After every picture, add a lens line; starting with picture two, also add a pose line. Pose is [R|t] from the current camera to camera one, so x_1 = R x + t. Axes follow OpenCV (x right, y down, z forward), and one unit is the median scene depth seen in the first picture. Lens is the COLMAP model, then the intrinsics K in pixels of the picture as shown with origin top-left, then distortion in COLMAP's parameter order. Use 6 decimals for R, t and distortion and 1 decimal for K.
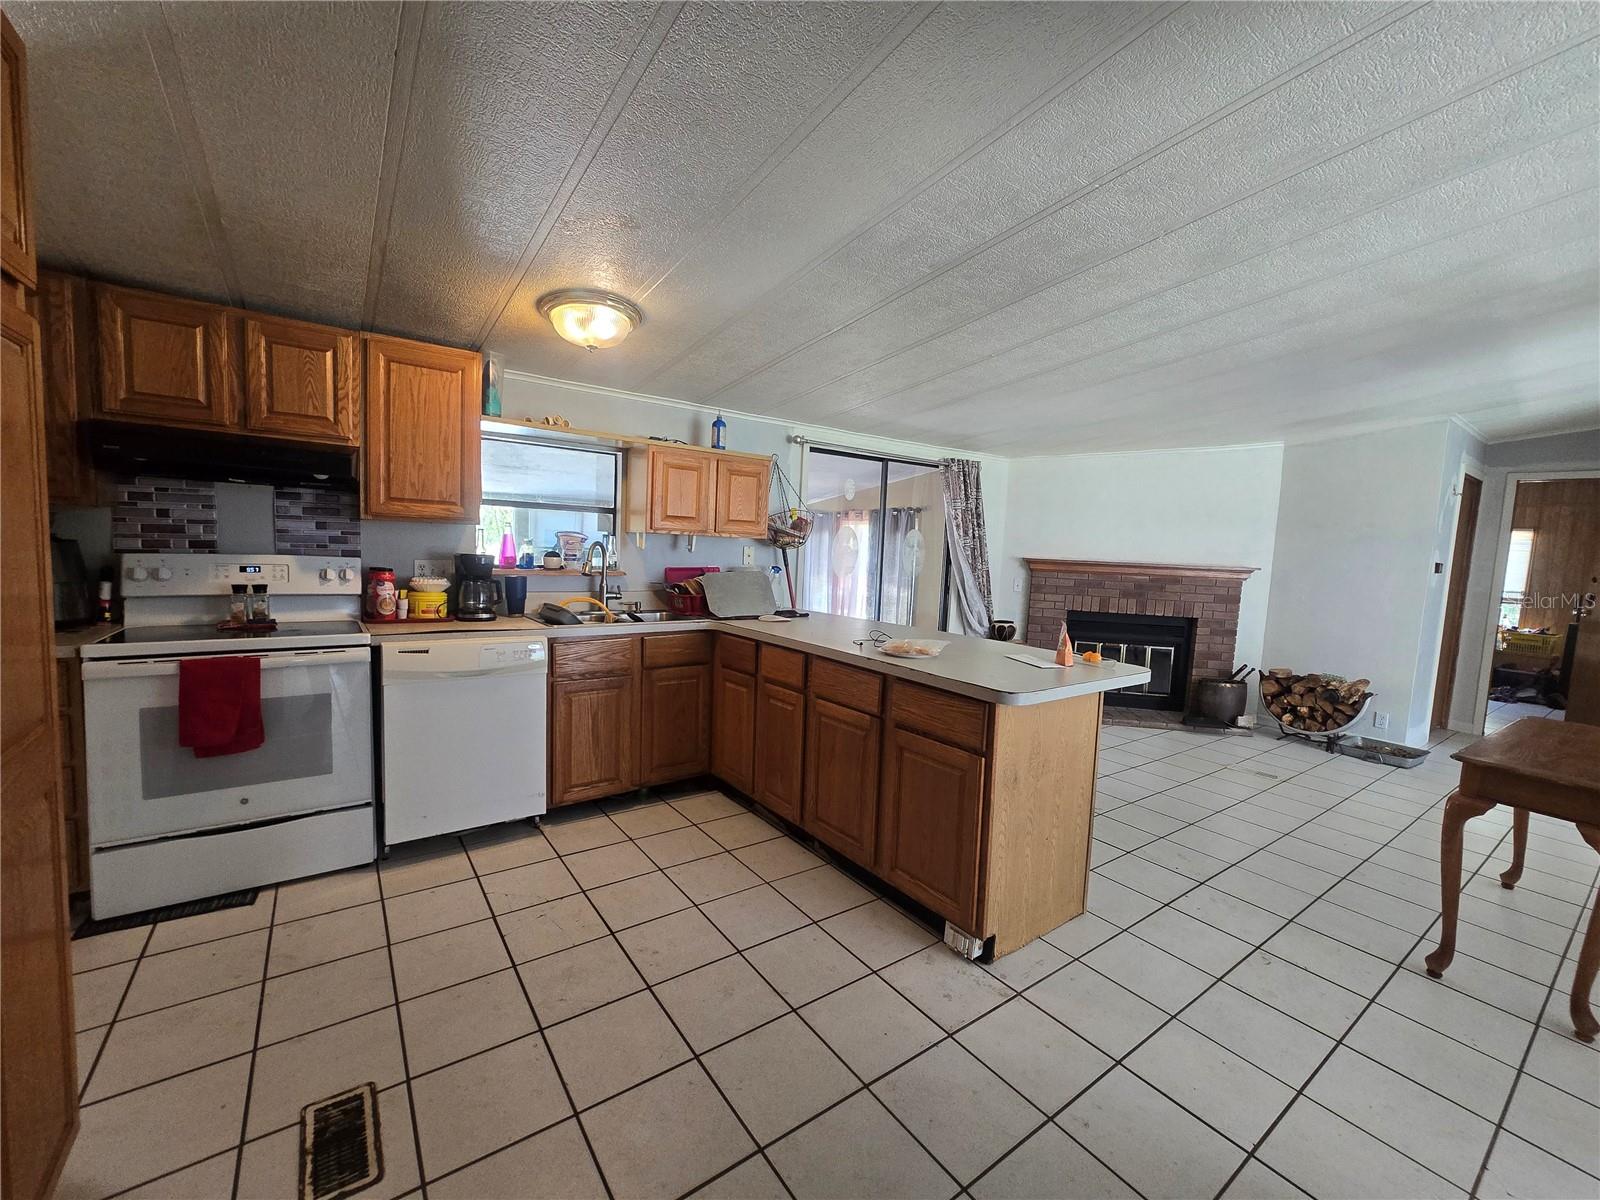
lens RADIAL K [[659.0, 0, 800.0], [0, 659.0, 600.0], [0, 0, 1]] dist [0.000435, 0.000143]
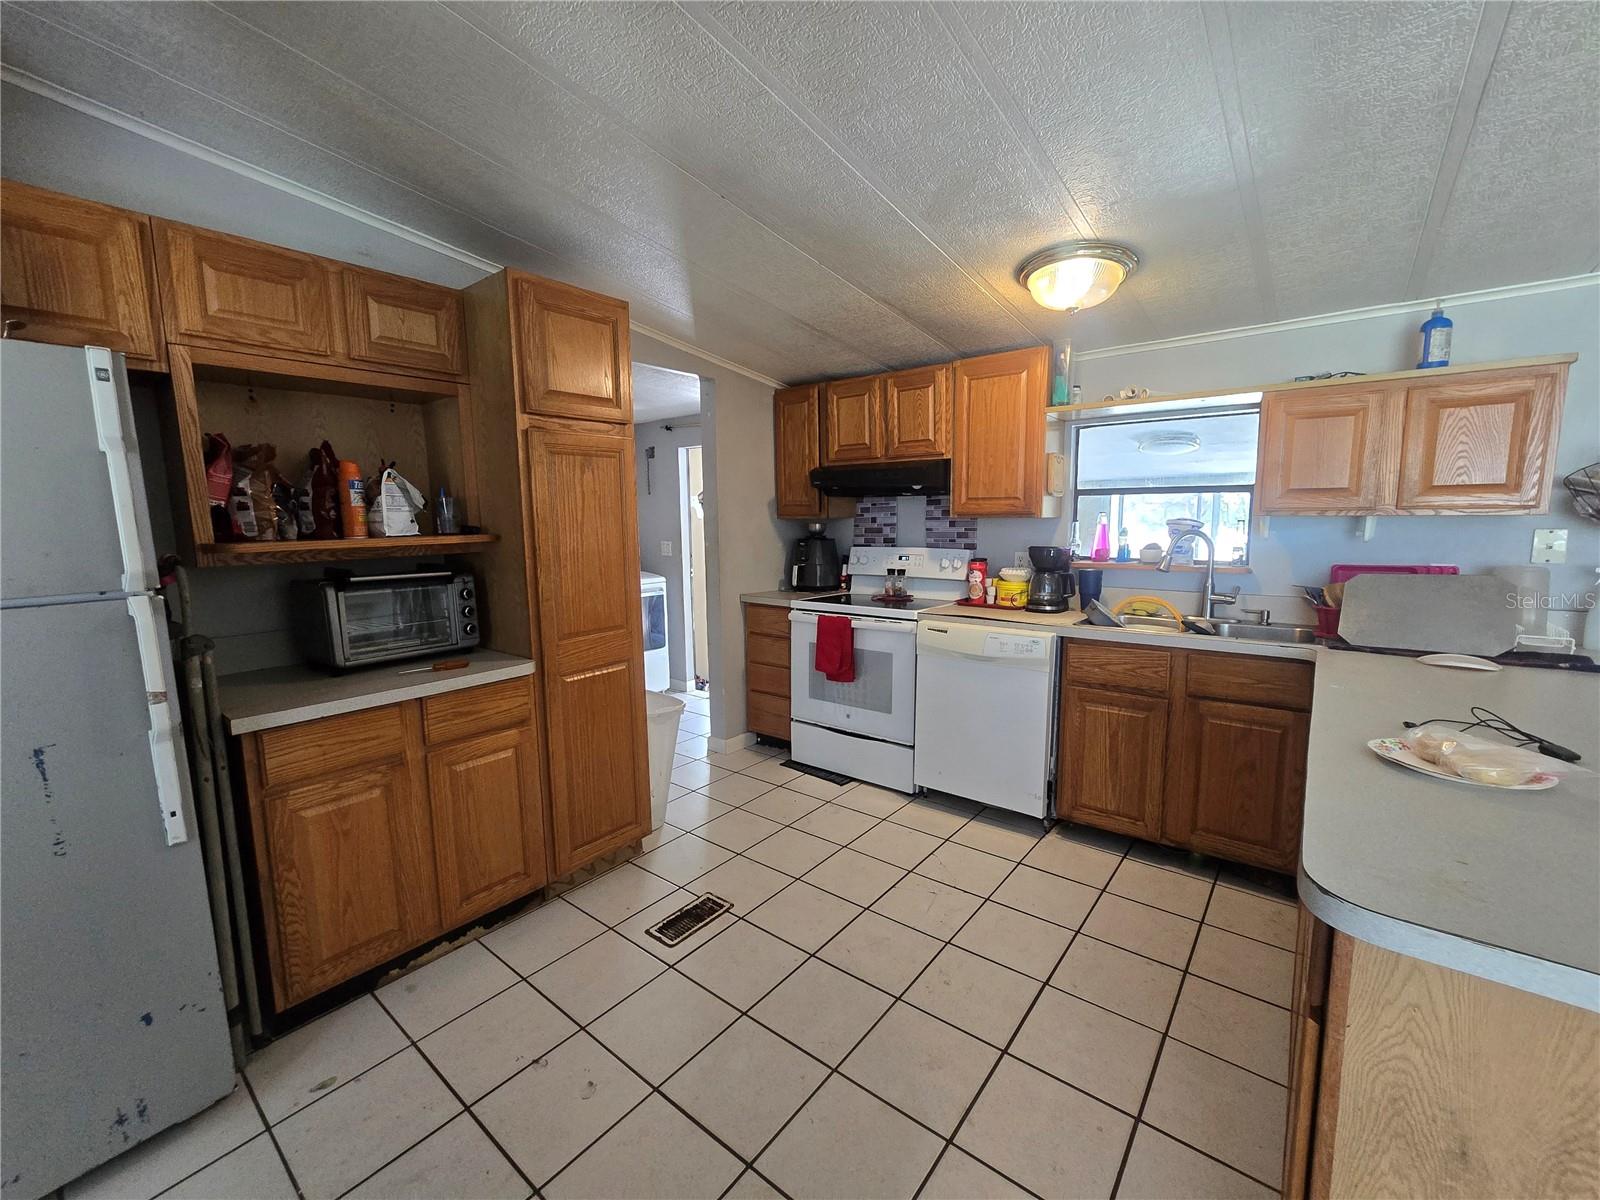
lens RADIAL K [[663.0, 0, 800.0], [0, 663.0, 600.0], [0, 0, 1]] dist [-0.002340, 0.006358]
pose [[0.262390, 0.075289, -0.962020, 0.451995], [-0.062800, 0.996170, 0.060833, -0.029758], [0.962916, 0.044453, 0.266113, 0.422044]]
